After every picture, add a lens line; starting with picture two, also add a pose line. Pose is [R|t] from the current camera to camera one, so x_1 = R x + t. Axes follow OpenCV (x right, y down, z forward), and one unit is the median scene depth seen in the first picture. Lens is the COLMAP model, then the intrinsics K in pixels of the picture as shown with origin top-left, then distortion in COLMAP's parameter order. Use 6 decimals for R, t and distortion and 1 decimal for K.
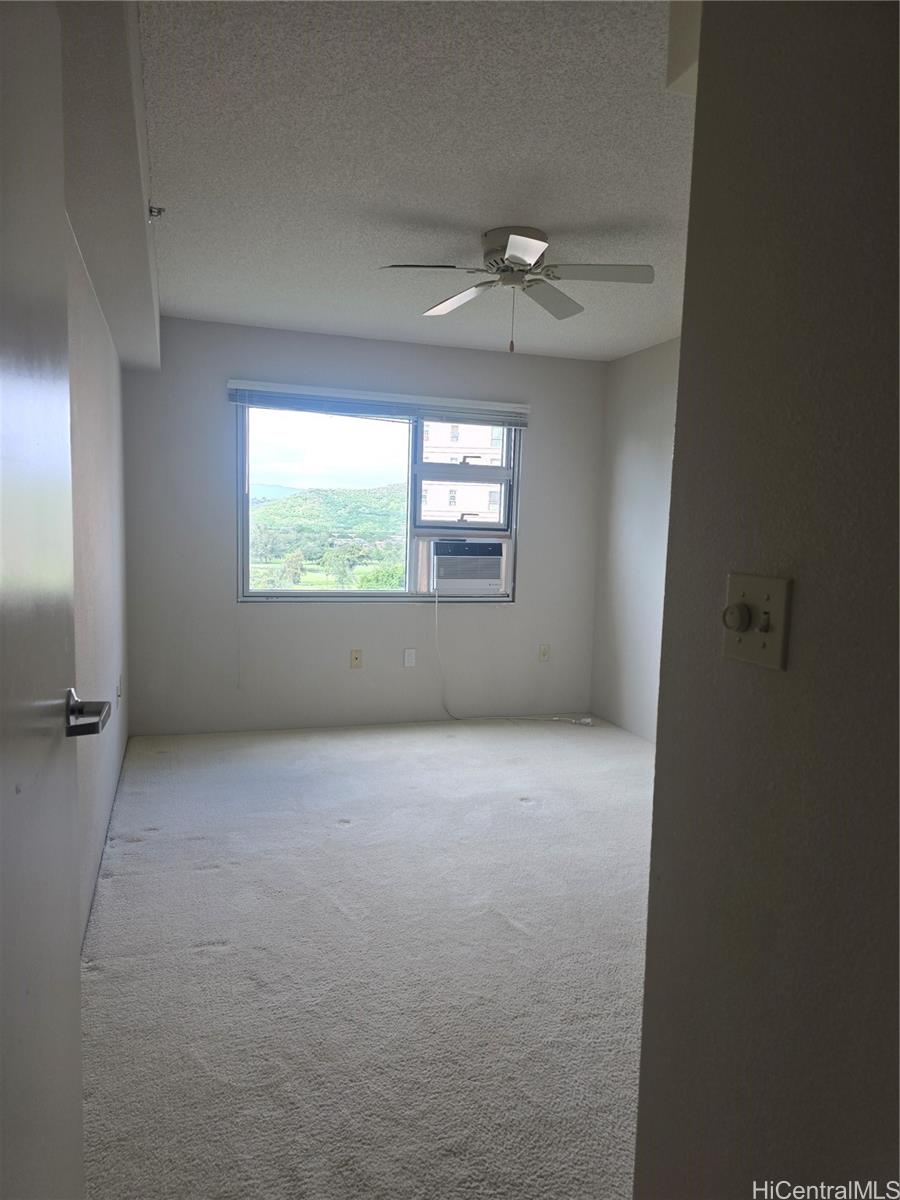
lens RADIAL K [[801.7, 0, 441.5], [0, 801.7, 626.7], [0, 0, 1]] dist [0.084450, -0.085475]
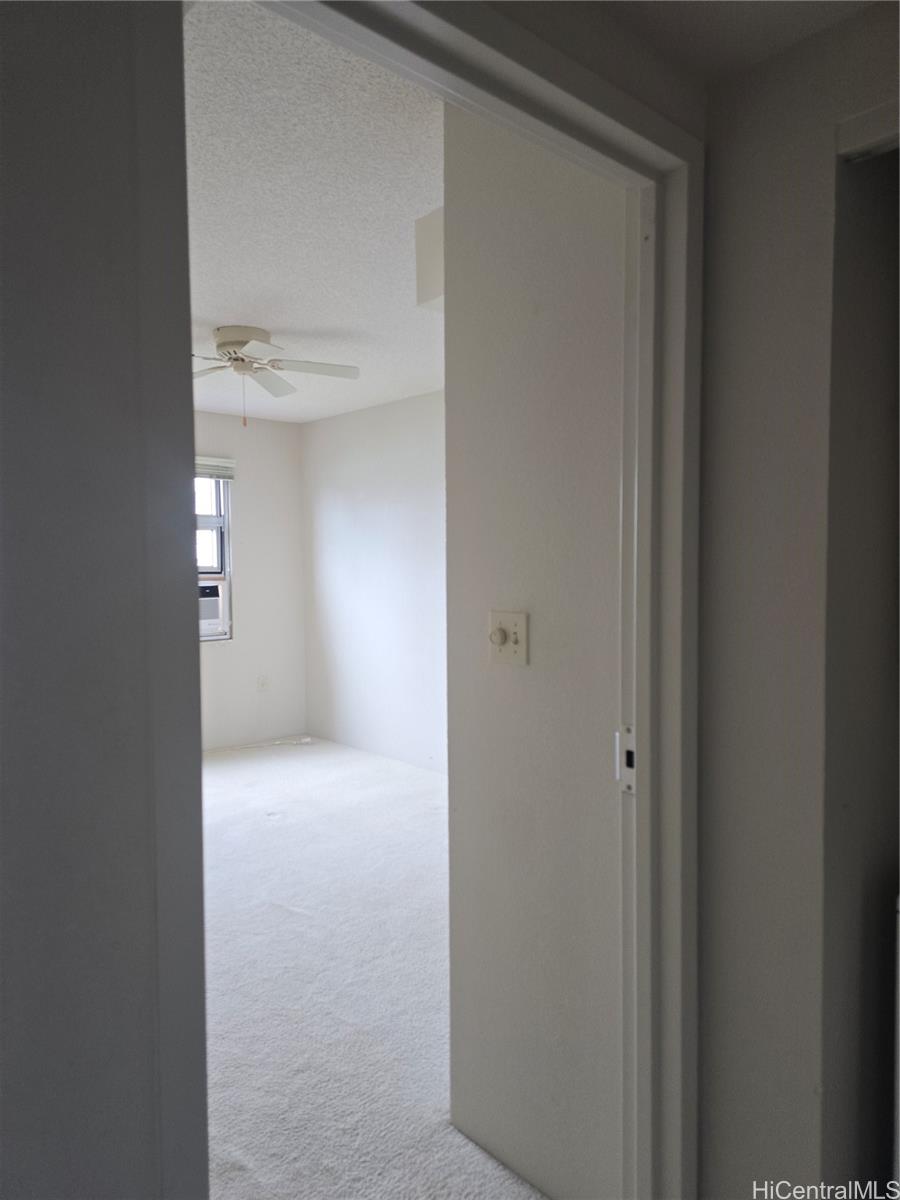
lens RADIAL K [[801.7, 0, 441.5], [0, 801.7, 626.7], [0, 0, 1]] dist [0.084450, -0.085475]
pose [[0.912613, -0.070083, 0.402774, -0.151021], [0.085117, 0.996180, -0.019525, -0.003640], [-0.399867, 0.052102, 0.915091, -0.176798]]
